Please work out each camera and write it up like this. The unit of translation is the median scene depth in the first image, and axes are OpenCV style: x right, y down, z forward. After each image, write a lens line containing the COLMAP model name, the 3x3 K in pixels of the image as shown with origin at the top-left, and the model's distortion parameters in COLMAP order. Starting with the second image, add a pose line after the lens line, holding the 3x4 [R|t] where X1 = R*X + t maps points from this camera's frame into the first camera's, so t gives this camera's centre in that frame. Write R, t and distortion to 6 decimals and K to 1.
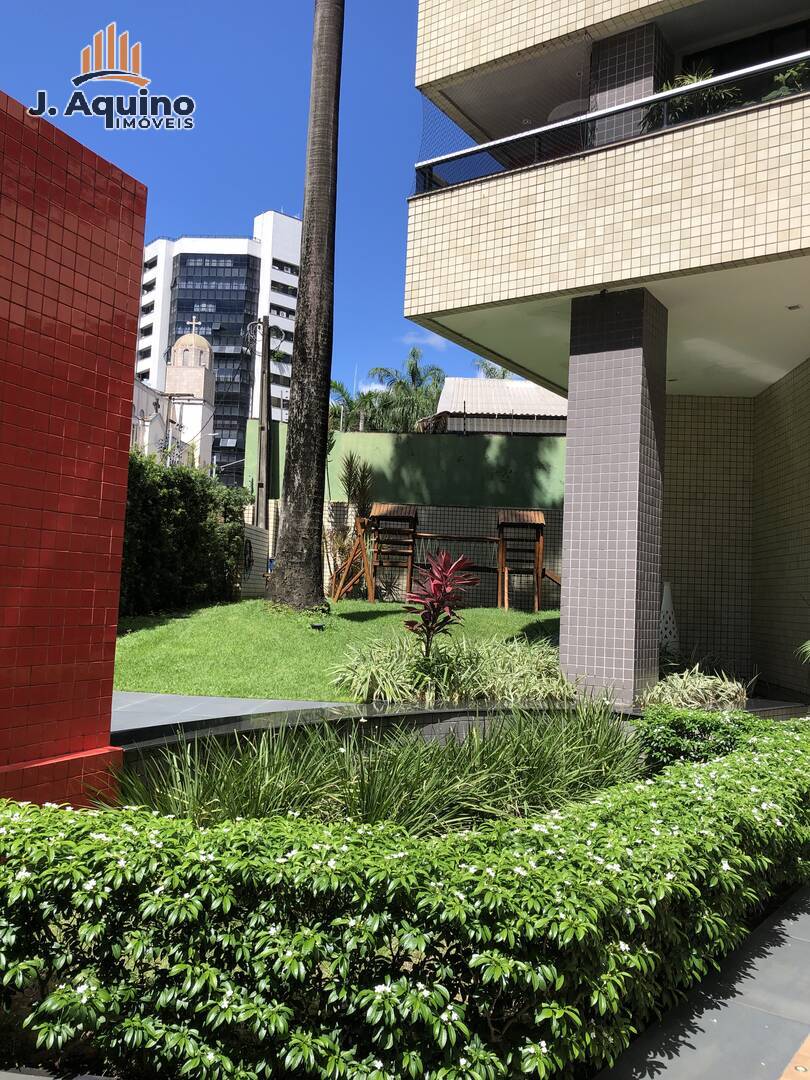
lens RADIAL K [[875.2, 0, 409.1], [0, 875.2, 540.9], [0, 0, 1]] dist [0.000070, -0.006355]
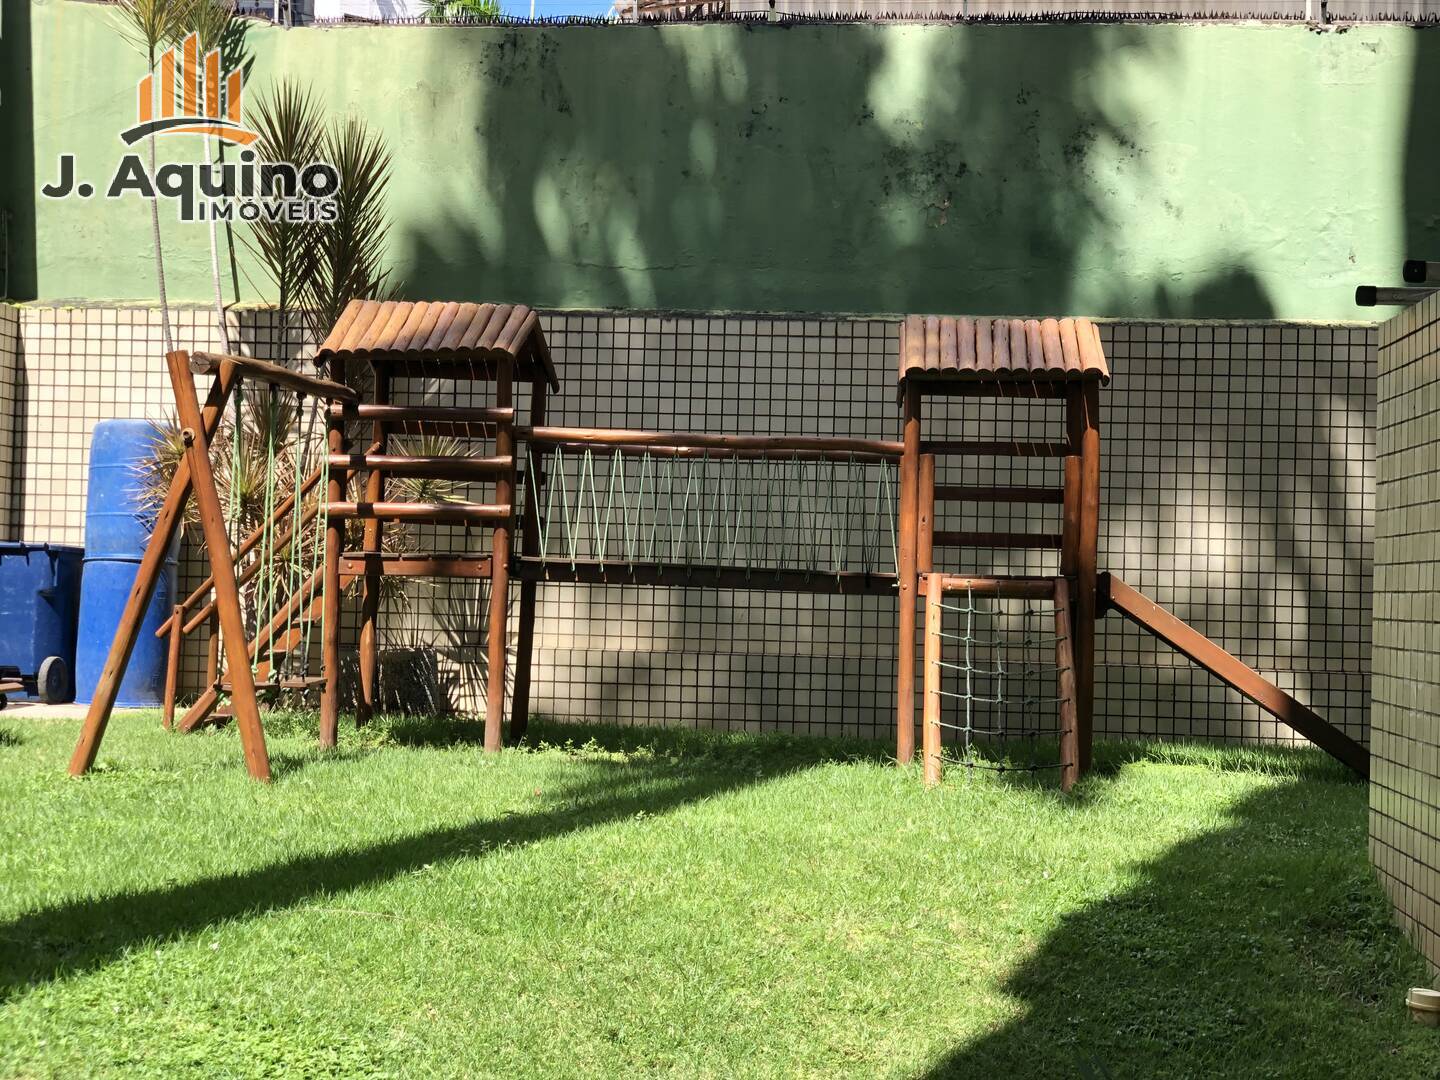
lens RADIAL K [[2162.1, 0, 718.0], [0, 2162.1, 538.1], [0, 0, 1]] dist [-0.006775, 0.000000]
pose [[0.996707, -0.017963, -0.079079, 0.100705], [0.019734, 0.999570, 0.021670, 0.008701], [0.078656, -0.023159, 0.996633, 0.460825]]
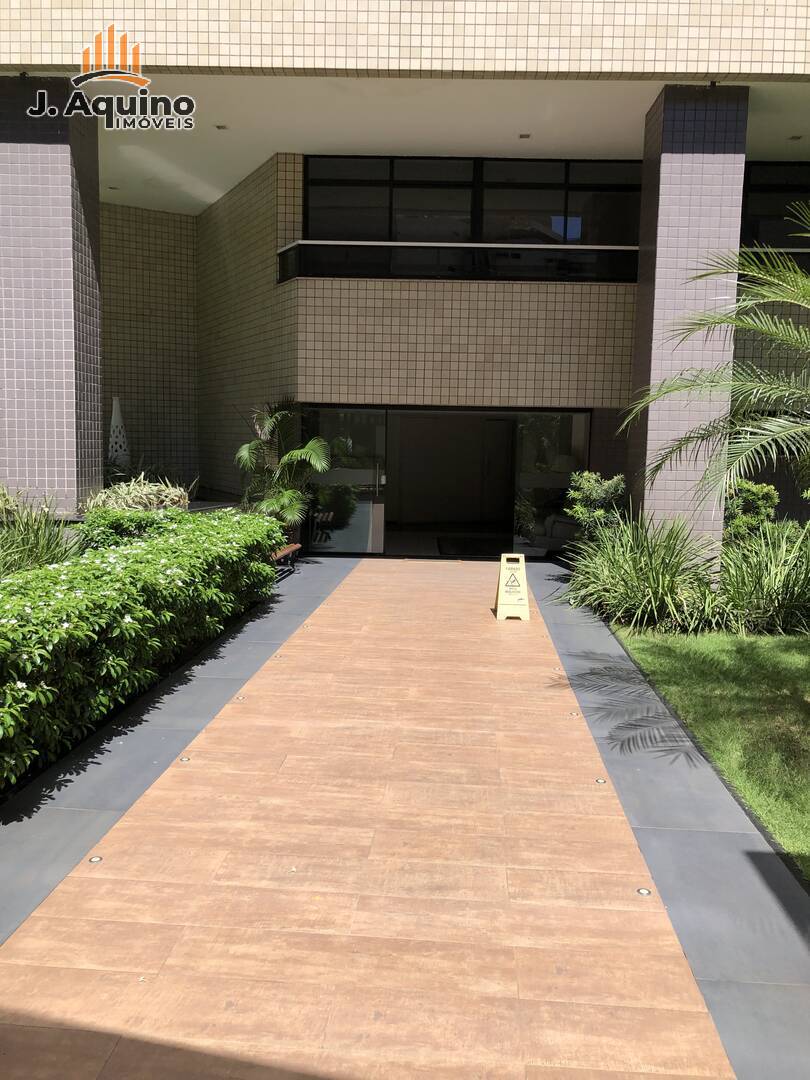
lens RADIAL K [[875.2, 0, 402.8], [0, 875.2, 540.8], [0, 0, 1]] dist [0.000070, -0.006355]
pose [[0.840683, -0.088204, 0.534297, 0.022766], [-0.017252, 0.981783, 0.189223, 0.017015], [-0.541253, -0.168294, 0.823846, -0.059867]]
